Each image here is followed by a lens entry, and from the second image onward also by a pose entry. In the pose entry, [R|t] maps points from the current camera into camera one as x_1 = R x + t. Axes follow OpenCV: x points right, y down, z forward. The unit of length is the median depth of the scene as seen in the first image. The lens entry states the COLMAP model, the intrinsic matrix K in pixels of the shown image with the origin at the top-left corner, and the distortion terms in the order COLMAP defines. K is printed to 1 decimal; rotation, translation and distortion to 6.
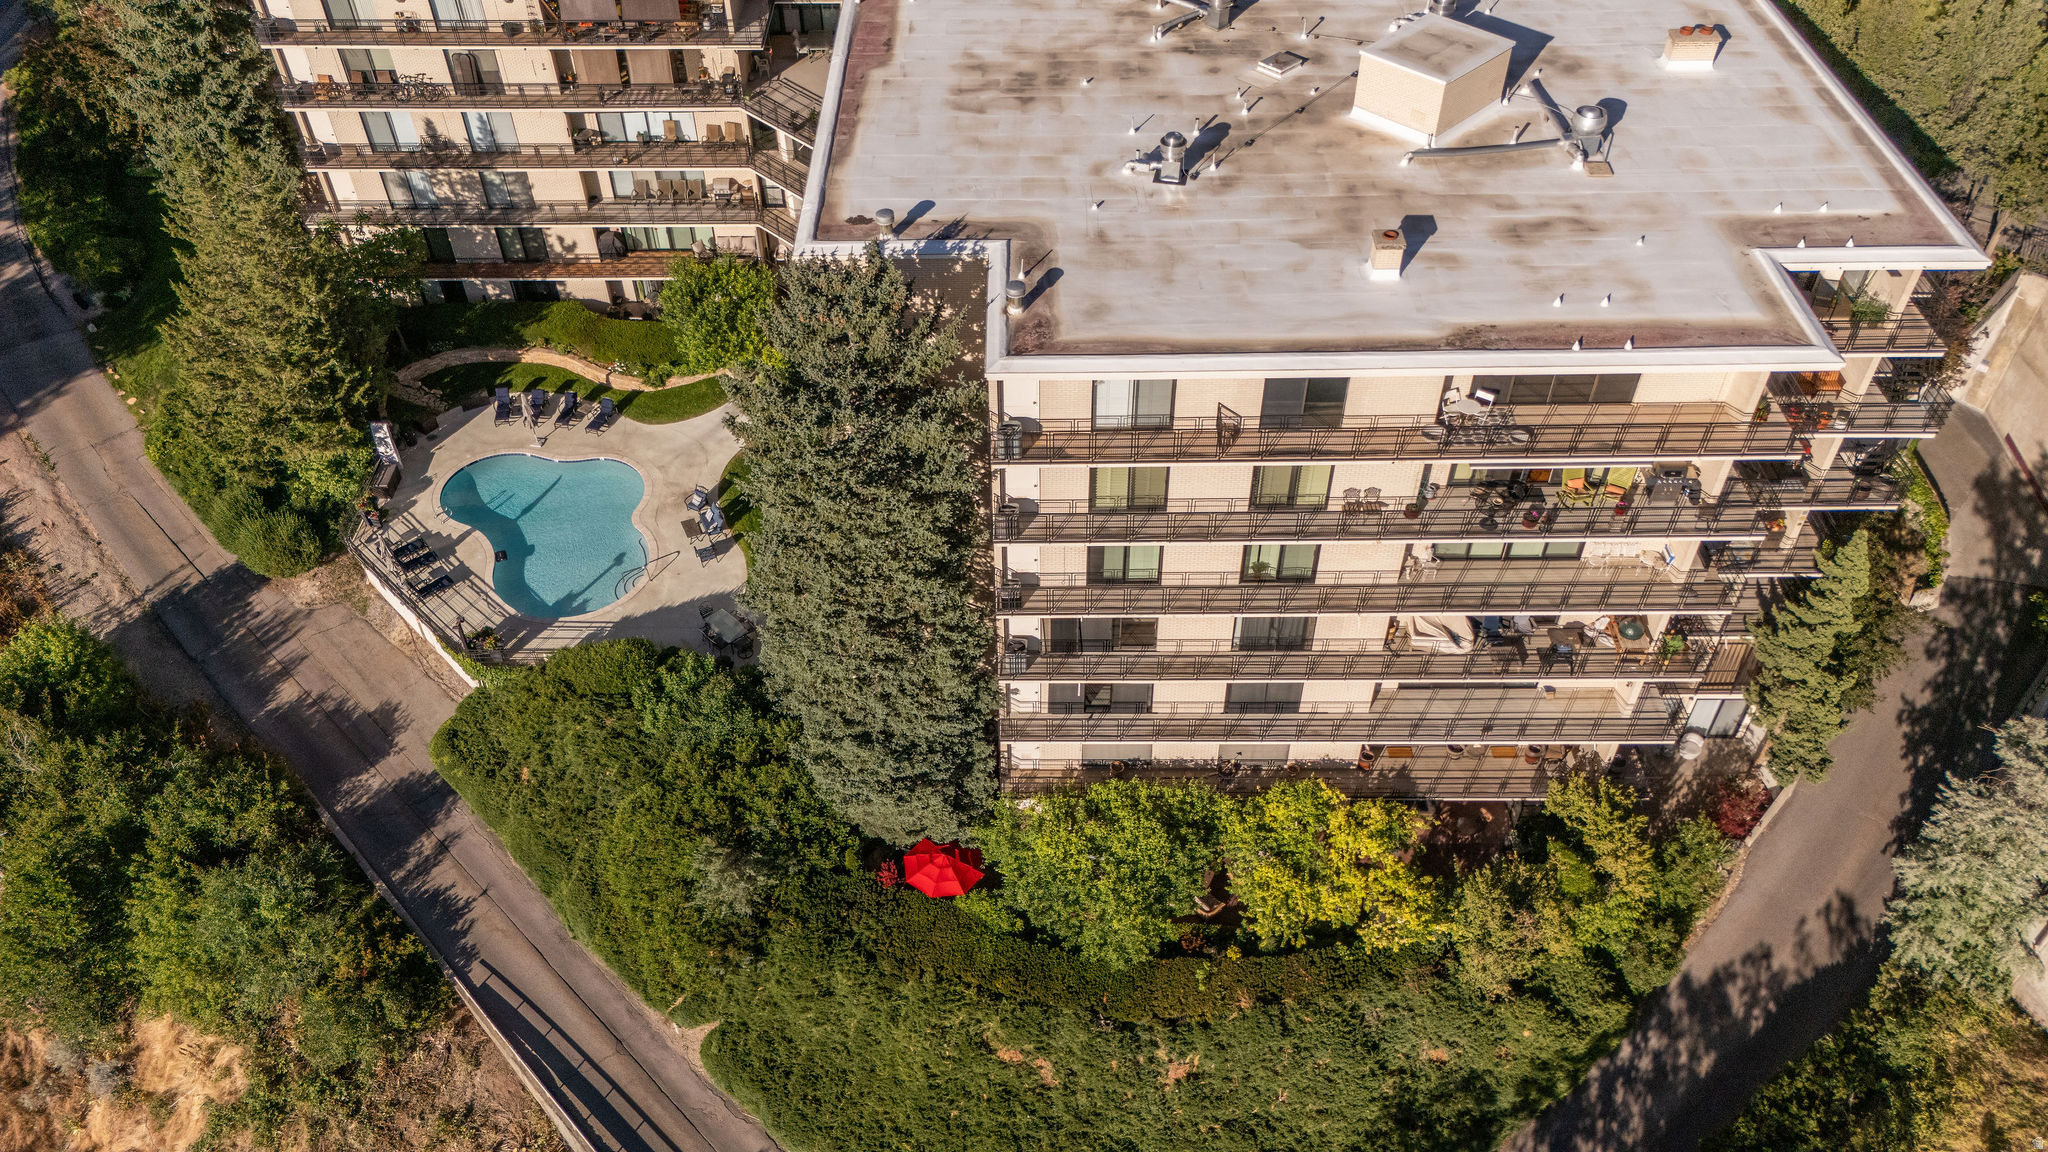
lens RADIAL K [[1494.5, 0, 1024.1], [0, 1494.5, 576.8], [0, 0, 1]] dist [0.083546, -0.086137]
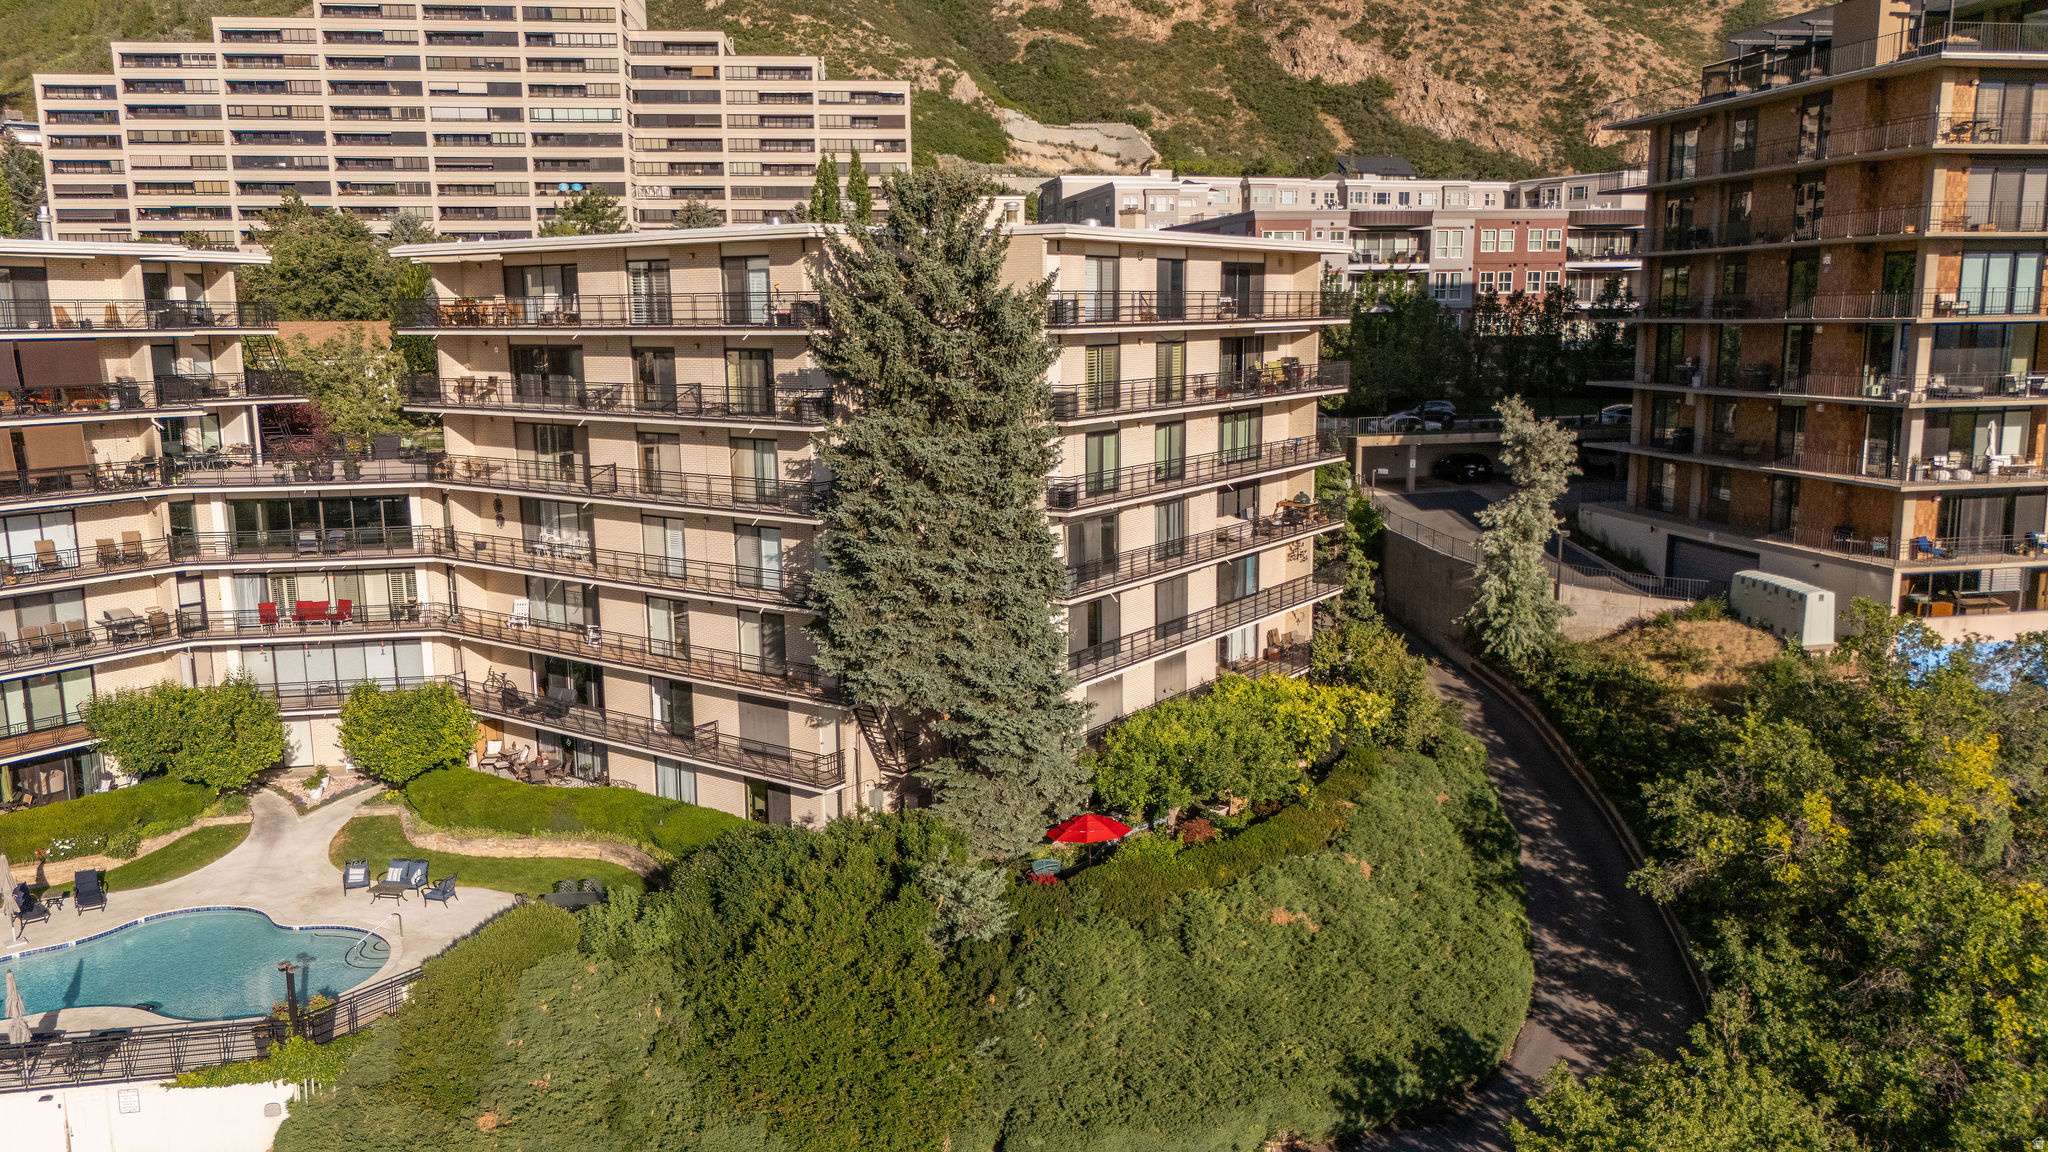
lens RADIAL K [[1506.0, 0, 1024.8], [0, 1506.0, 574.0], [0, 0, 1]] dist [0.056931, -0.043287]
pose [[0.580944, -0.139852, 0.801838, -0.614971], [0.571243, 0.771813, -0.279259, 0.234801], [-0.579814, 0.620279, 0.528270, 0.322792]]
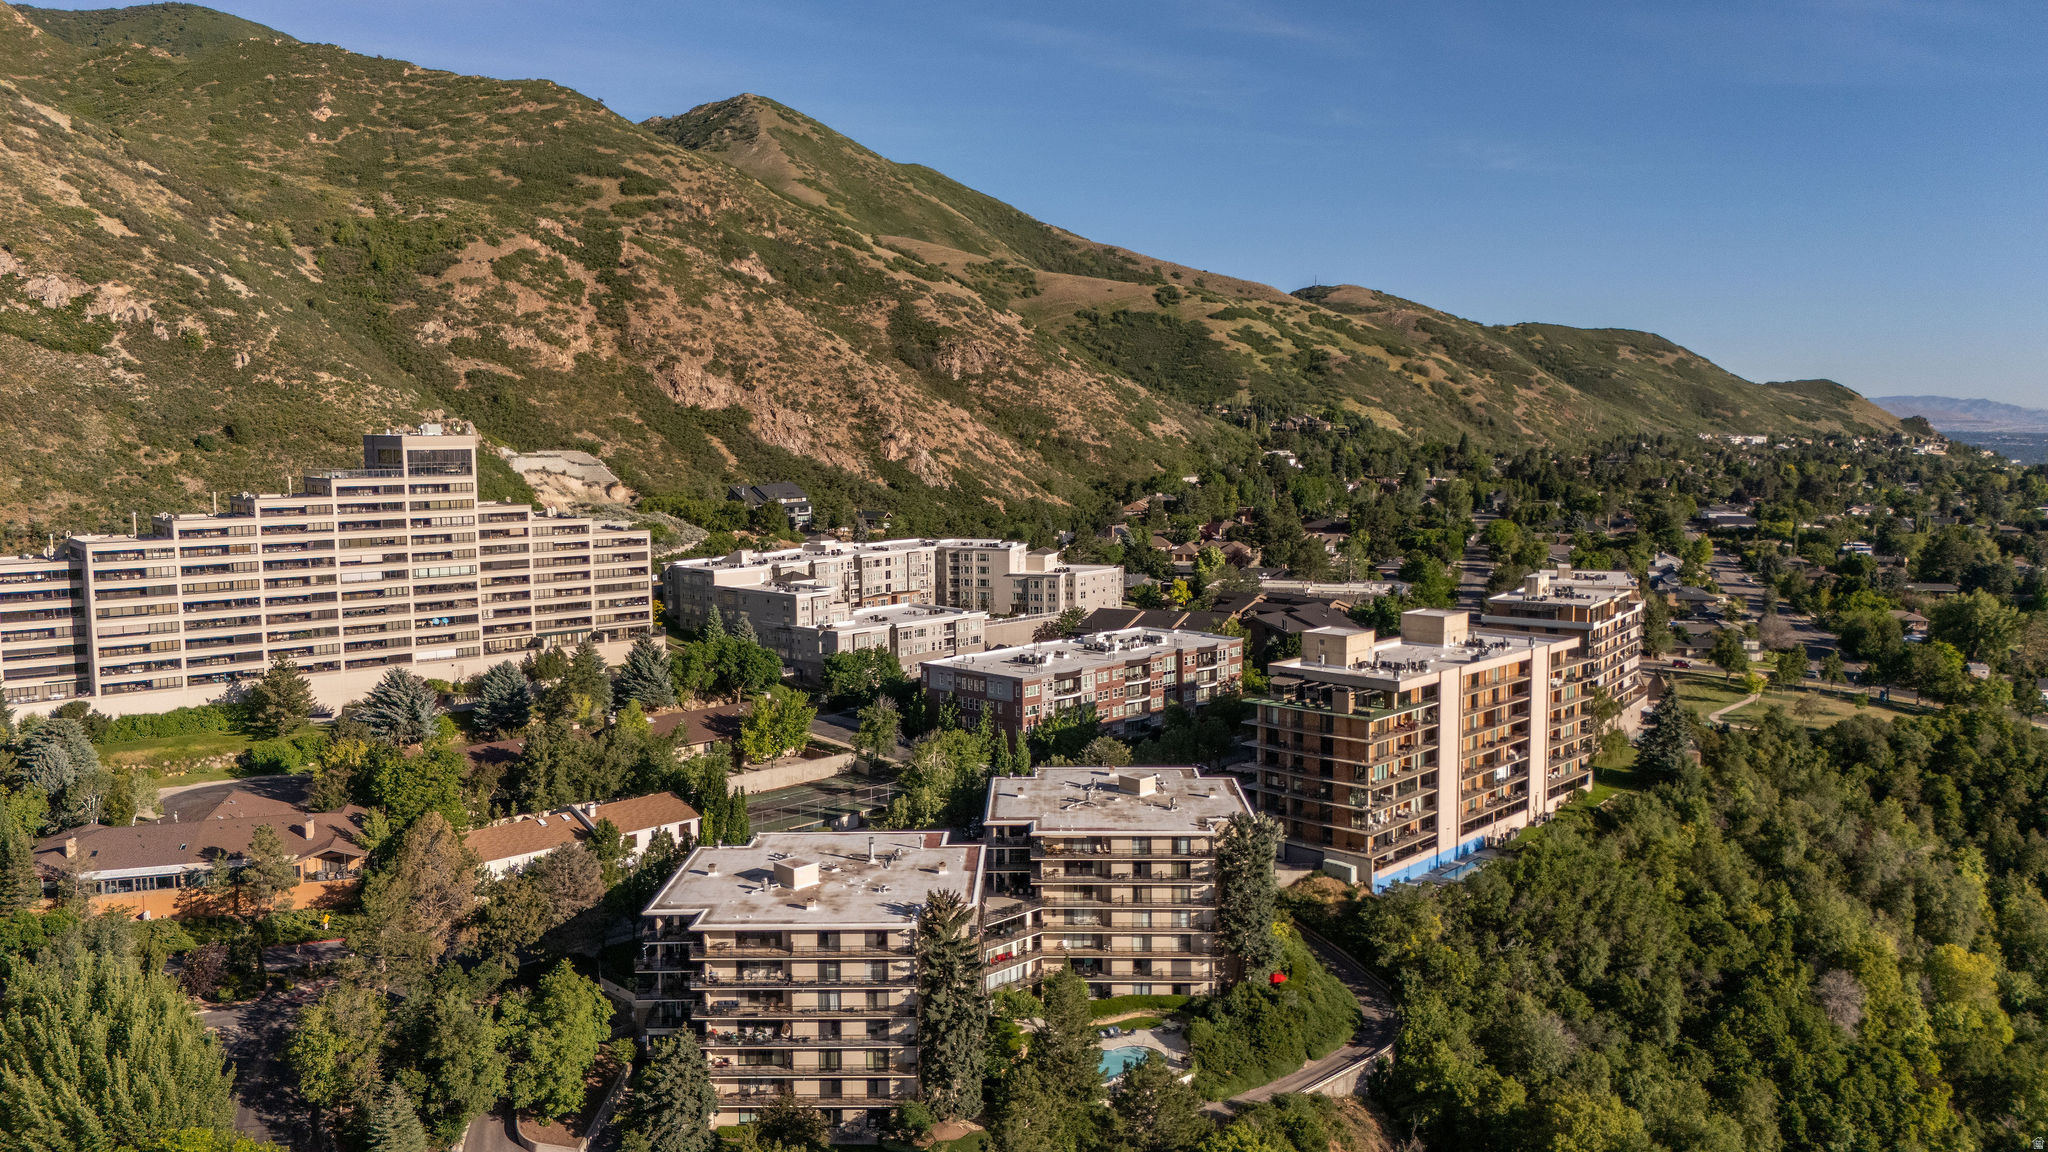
lens RADIAL K [[1497.1, 0, 1023.4], [0, 1497.1, 579.6], [0, 0, 1]] dist [0.093612, -0.128633]
pose [[0.018945, -0.098870, 0.994920, -2.703077], [0.699030, 0.712775, 0.057521, -0.845980], [-0.714841, 0.694390, 0.082616, 0.357166]]
